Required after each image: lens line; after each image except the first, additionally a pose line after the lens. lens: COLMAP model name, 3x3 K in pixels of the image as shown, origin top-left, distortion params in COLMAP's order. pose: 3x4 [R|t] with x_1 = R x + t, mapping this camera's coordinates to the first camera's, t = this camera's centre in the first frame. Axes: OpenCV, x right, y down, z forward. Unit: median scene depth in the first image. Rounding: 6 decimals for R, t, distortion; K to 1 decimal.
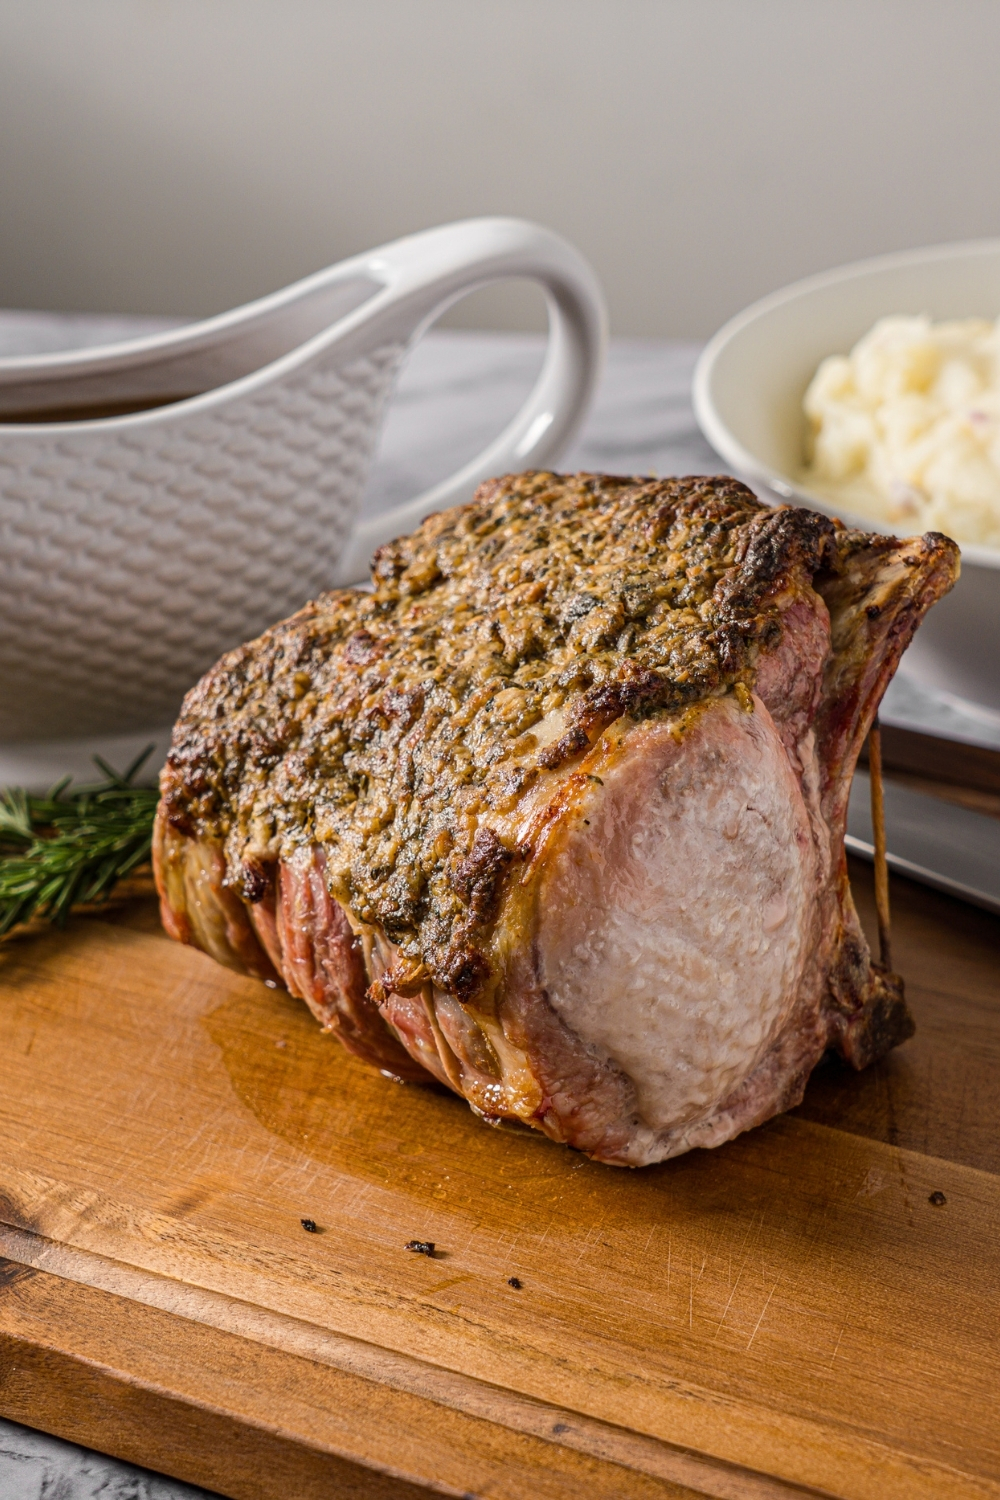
lens RADIAL K [[4185.6, 0, 446.7], [0, 4185.6, 751.0], [0, 0, 1]] dist [0.001396, -0.100707]
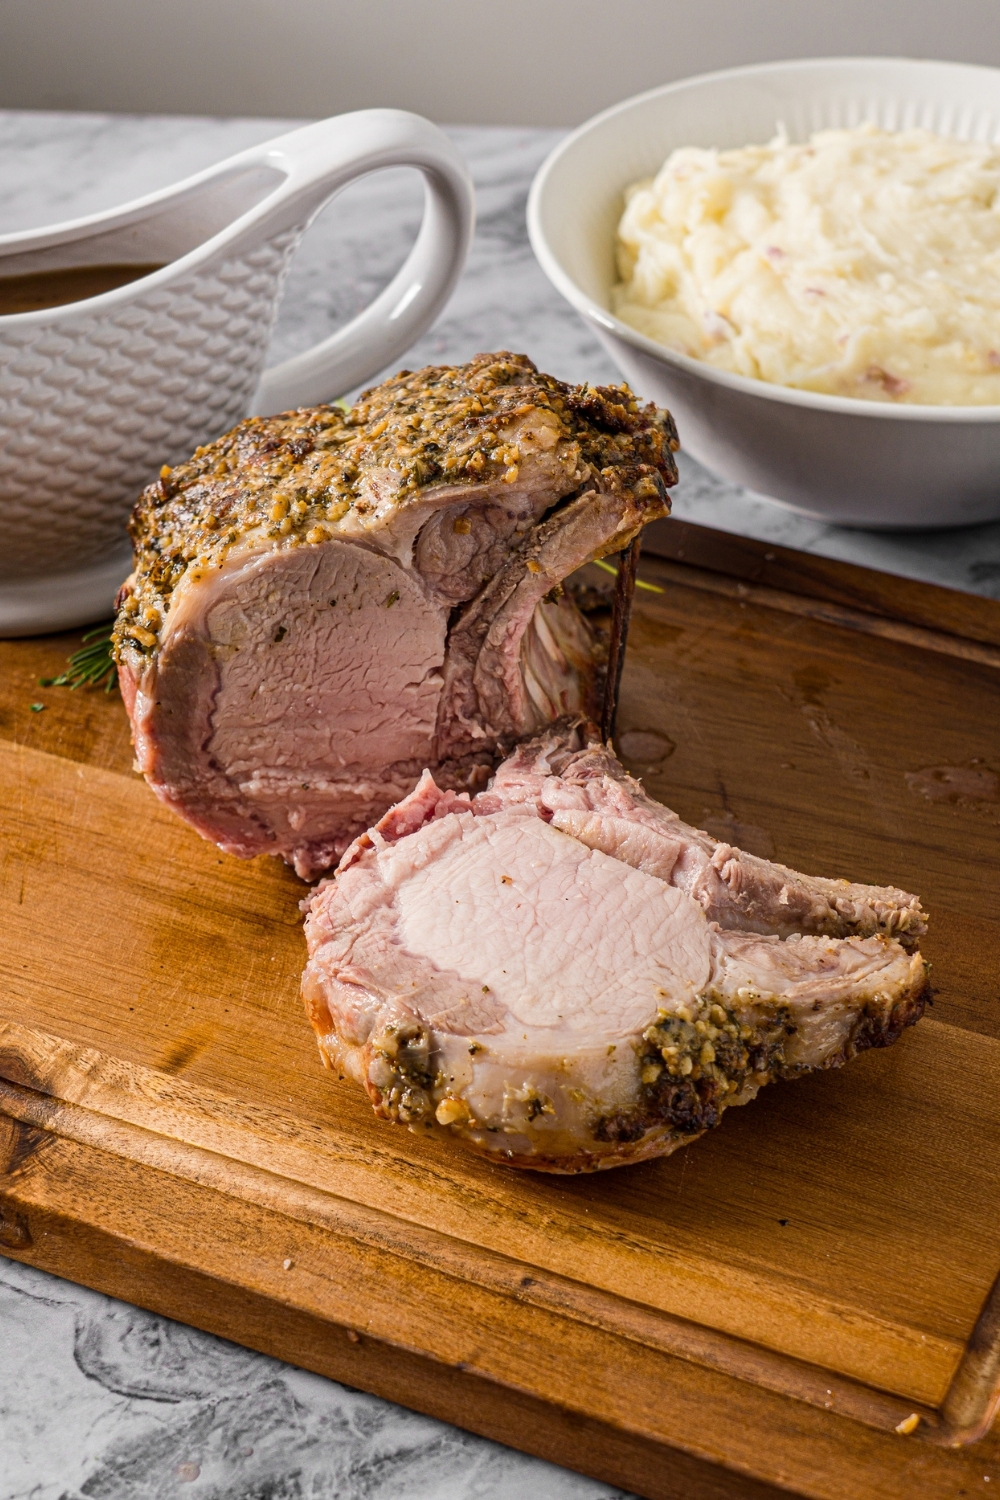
lens RADIAL K [[2986.5, 0, 378.3], [0, 2986.5, 797.4], [0, 0, 1]] dist [0.021213, 0.184468]
pose [[0.996774, -0.038266, 0.070552, -0.065031], [0.023844, 0.980525, 0.194943, -0.127683], [-0.076638, -0.192632, 0.978274, 0.209707]]
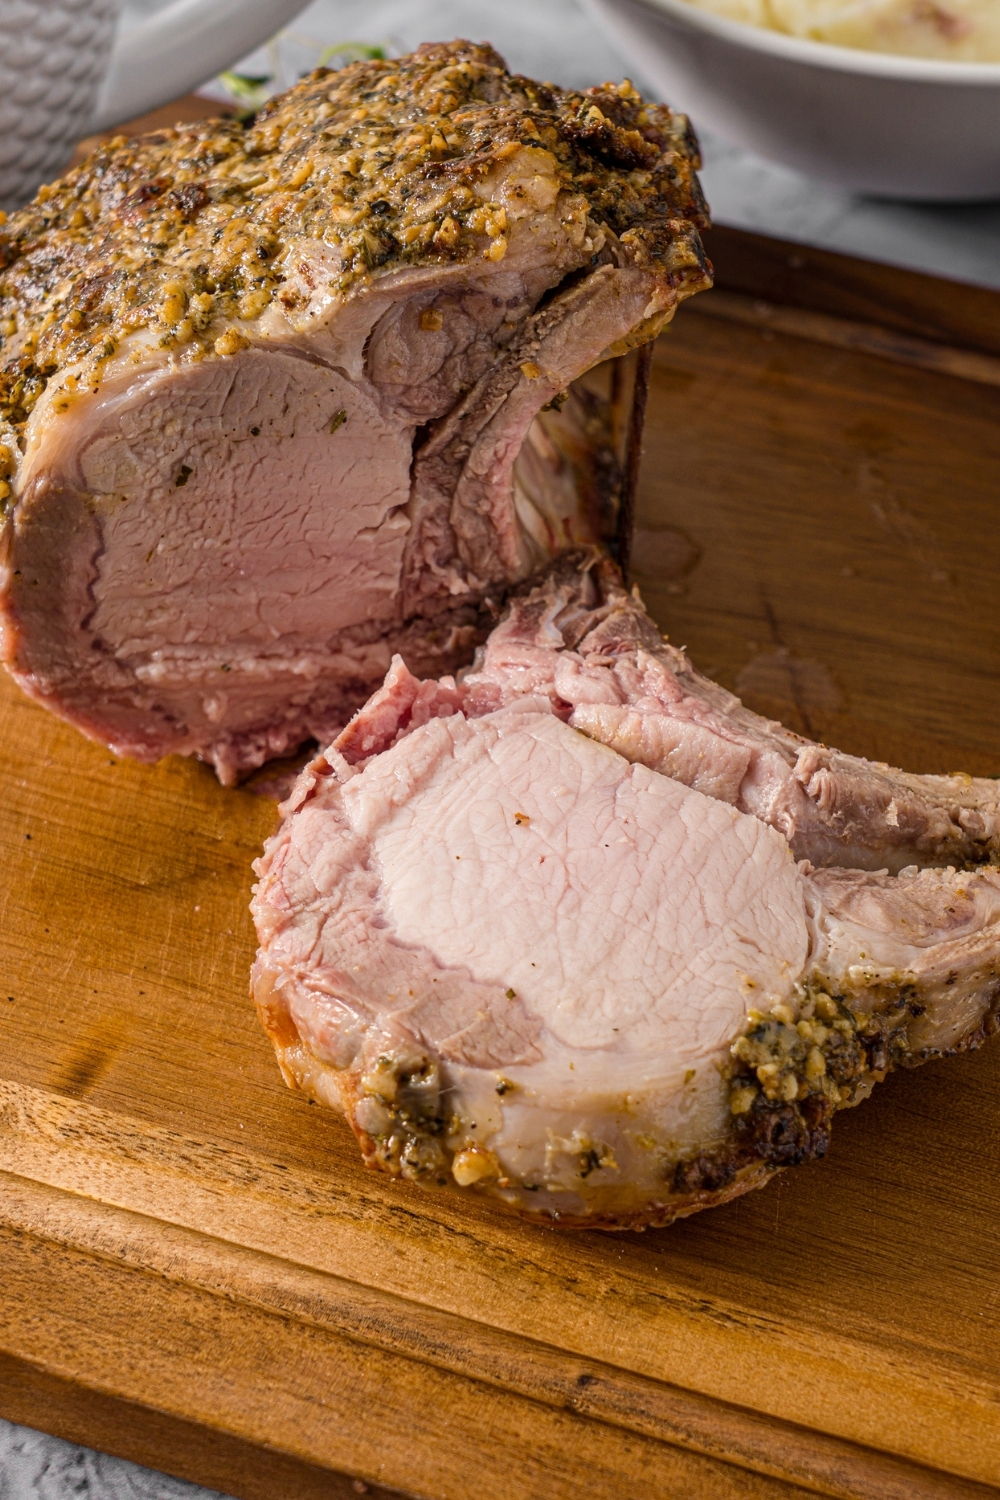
lens RADIAL K [[3266.3, 0, 541.7], [0, 3266.3, 747.7], [0, 0, 1]] dist [0.030746, 0.131750]
pose [[0.980554, -0.106837, 0.164621, -0.075851], [0.045126, 0.939099, 0.340672, -0.183170], [-0.190992, -0.326619, 0.925658, 0.405401]]
